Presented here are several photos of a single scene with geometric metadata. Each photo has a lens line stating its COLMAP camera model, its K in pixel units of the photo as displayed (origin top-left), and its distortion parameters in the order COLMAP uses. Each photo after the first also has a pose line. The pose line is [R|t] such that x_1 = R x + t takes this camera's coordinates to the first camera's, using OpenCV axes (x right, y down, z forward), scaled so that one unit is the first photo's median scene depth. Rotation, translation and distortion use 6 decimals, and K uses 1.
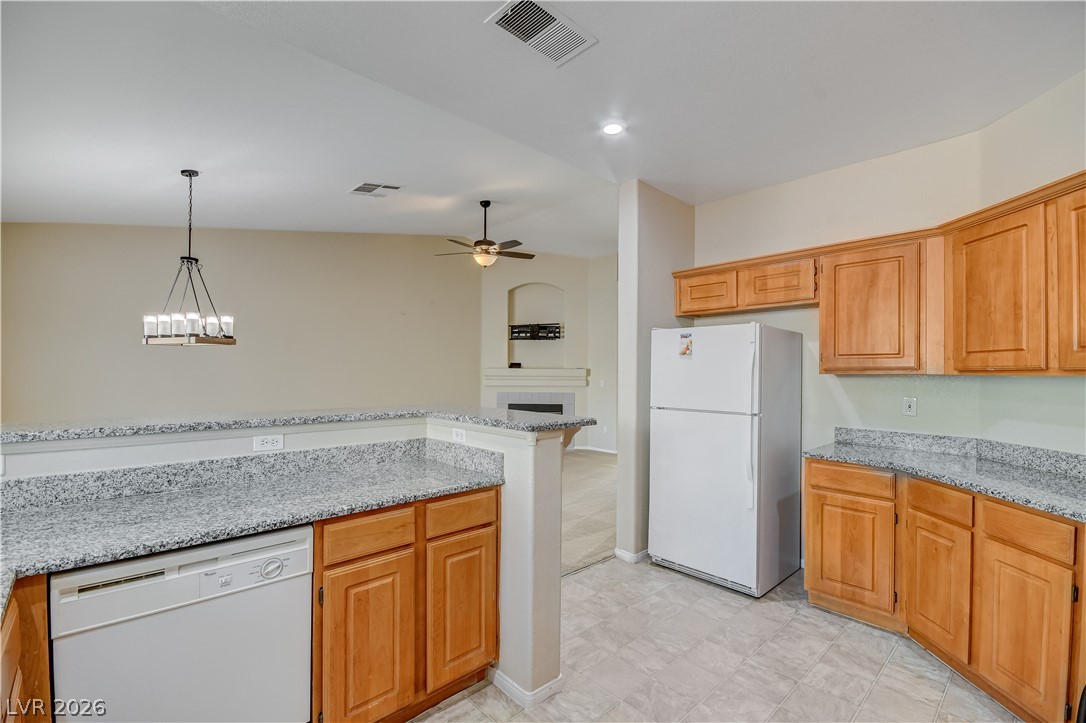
lens RADIAL K [[471.1, 0, 557.9], [0, 471.1, 368.1], [0, 0, 1]] dist [0.003643, -0.000572]
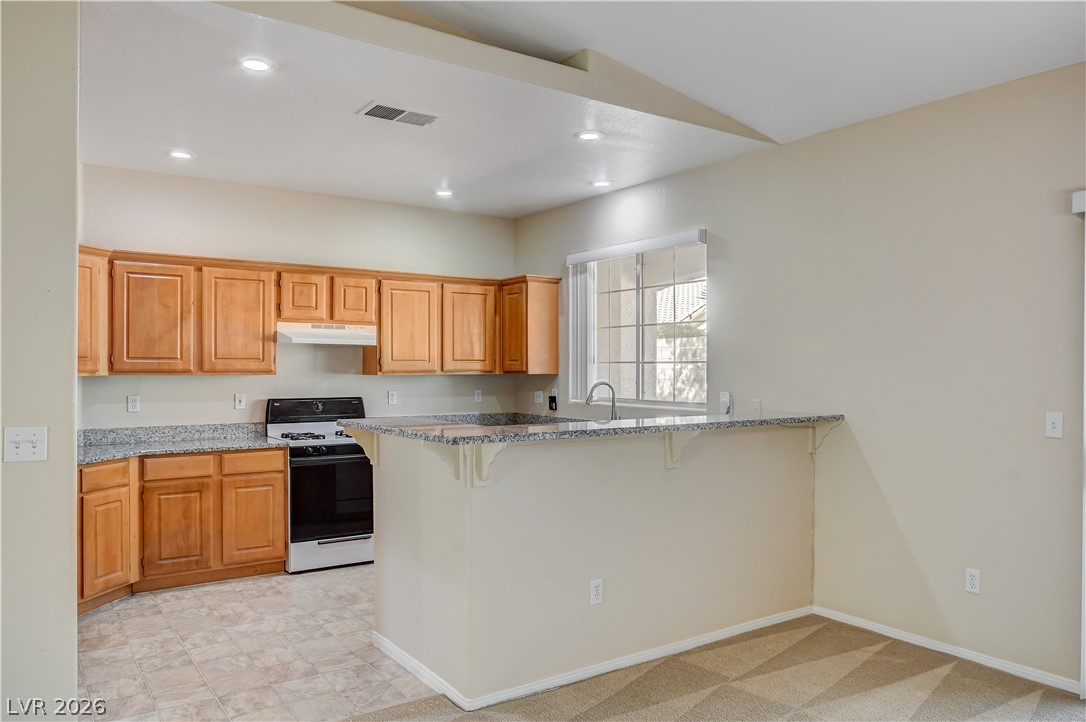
lens RADIAL K [[763.1, 0, 549.5], [0, 763.1, 375.3], [0, 0, 1]] dist [-0.021506, 0.011282]
pose [[-0.987092, -0.011845, 0.159713, -0.617494], [-0.011532, 0.999929, 0.002890, -0.008486], [-0.159736, 0.001010, -0.987159, 2.376497]]
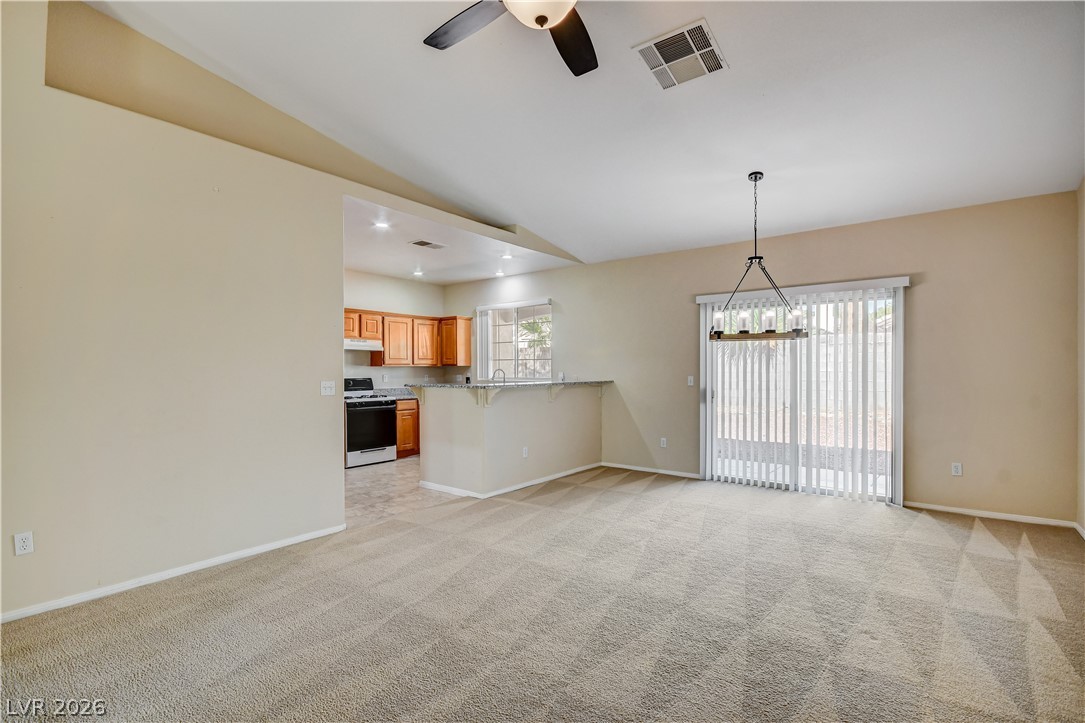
lens RADIAL K [[493.4, 0, 538.5], [0, 493.4, 372.5], [0, 0, 1]] dist [0.015551, -0.002045]
pose [[-0.991893, -0.005459, -0.126957, -0.249405], [-0.005490, 0.999985, -0.000107, 0.038021], [0.126956, 0.000590, -0.991908, 3.193645]]
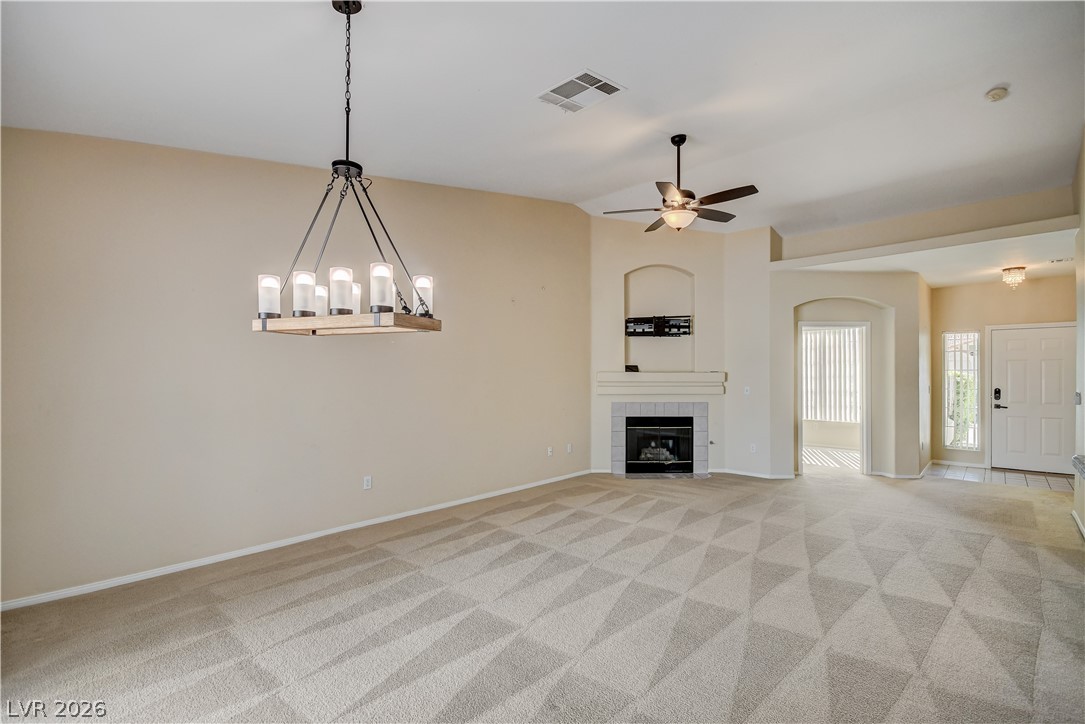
lens RADIAL K [[470.7, 0, 559.9], [0, 470.7, 374.2], [0, 0, 1]] dist [0.003643, -0.000572]
pose [[0.998580, -0.004394, 0.053082, -0.906280], [0.004008, 0.999965, 0.007371, -0.007214], [-0.053113, -0.007148, 0.998563, 0.735817]]
